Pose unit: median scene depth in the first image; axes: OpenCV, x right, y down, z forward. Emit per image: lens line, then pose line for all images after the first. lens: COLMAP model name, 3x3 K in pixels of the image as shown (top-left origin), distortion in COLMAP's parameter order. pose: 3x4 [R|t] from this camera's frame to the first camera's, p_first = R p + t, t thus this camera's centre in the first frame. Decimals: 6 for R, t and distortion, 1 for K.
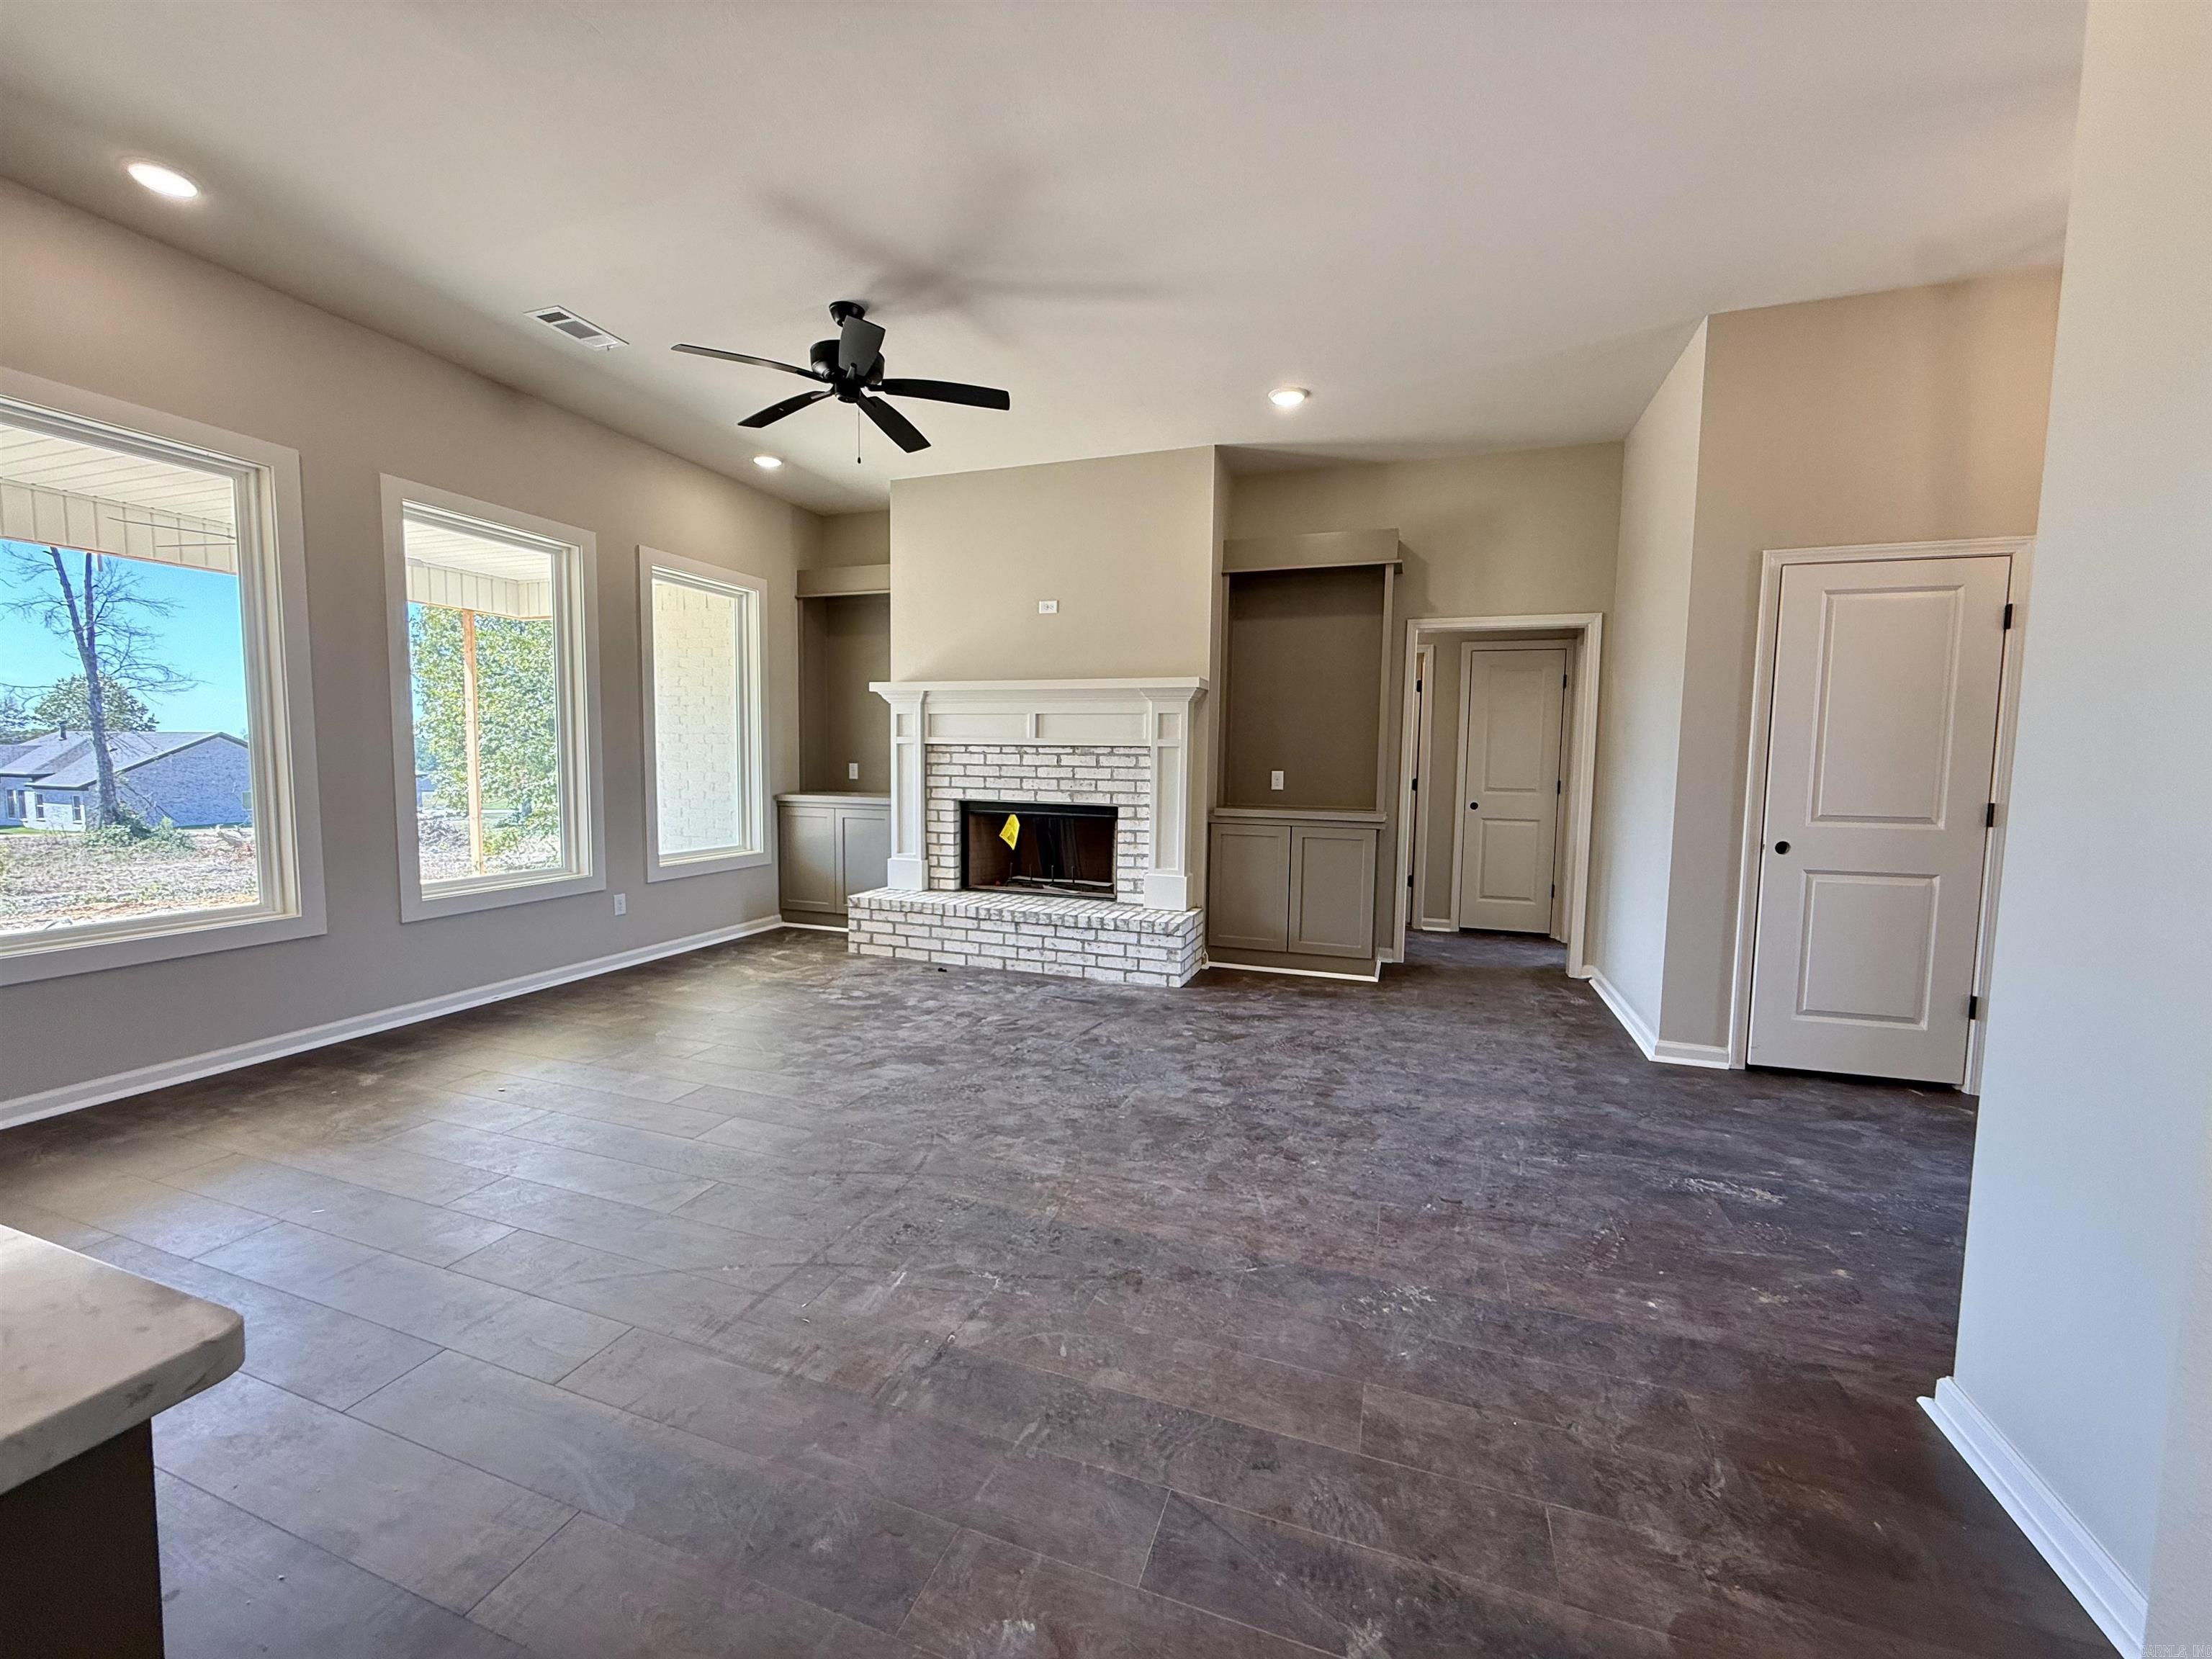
lens RADIAL K [[885.2, 0, 1094.8], [0, 885.2, 830.6], [0, 0, 1]] dist [0.001136, -0.000660]
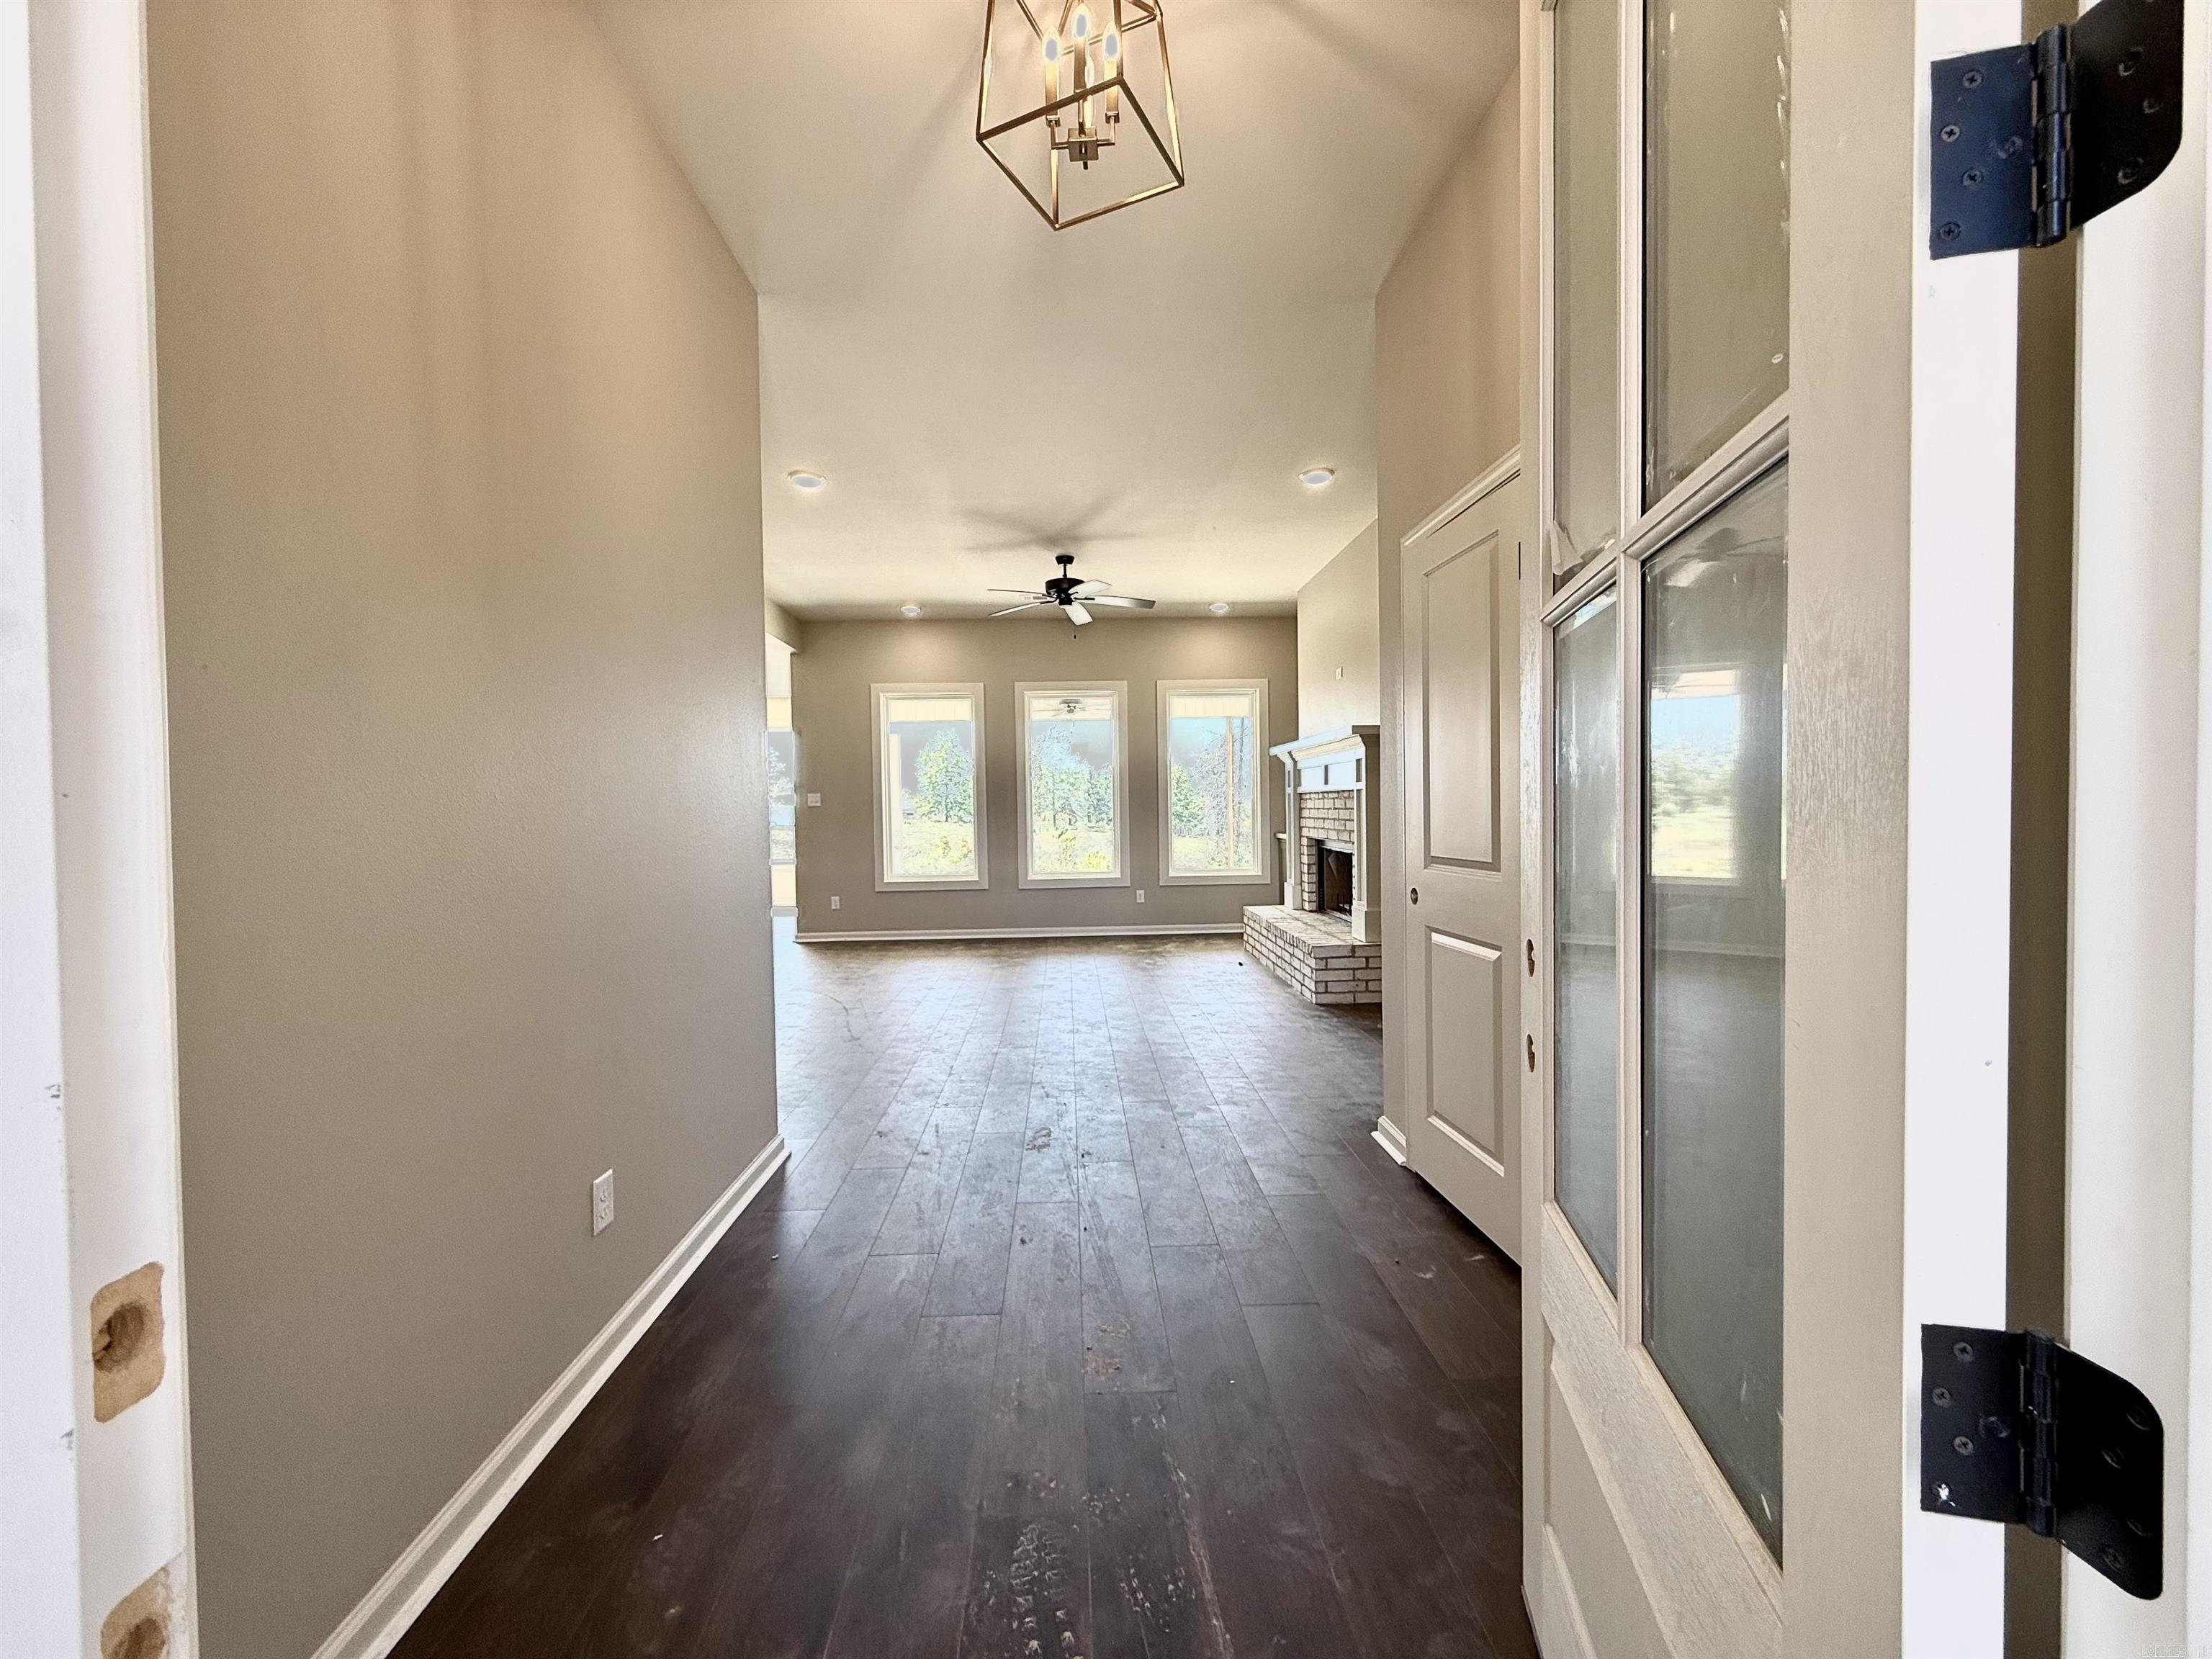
lens RADIAL K [[885.2, 0, 1114.7], [0, 885.2, 827.1], [0, 0, 1]] dist [0.001136, -0.000660]
pose [[0.396675, 0.002672, -0.917955, 0.967122], [-0.052872, 0.998402, -0.019941, -0.010735], [0.916435, 0.056444, 0.396183, 0.285183]]
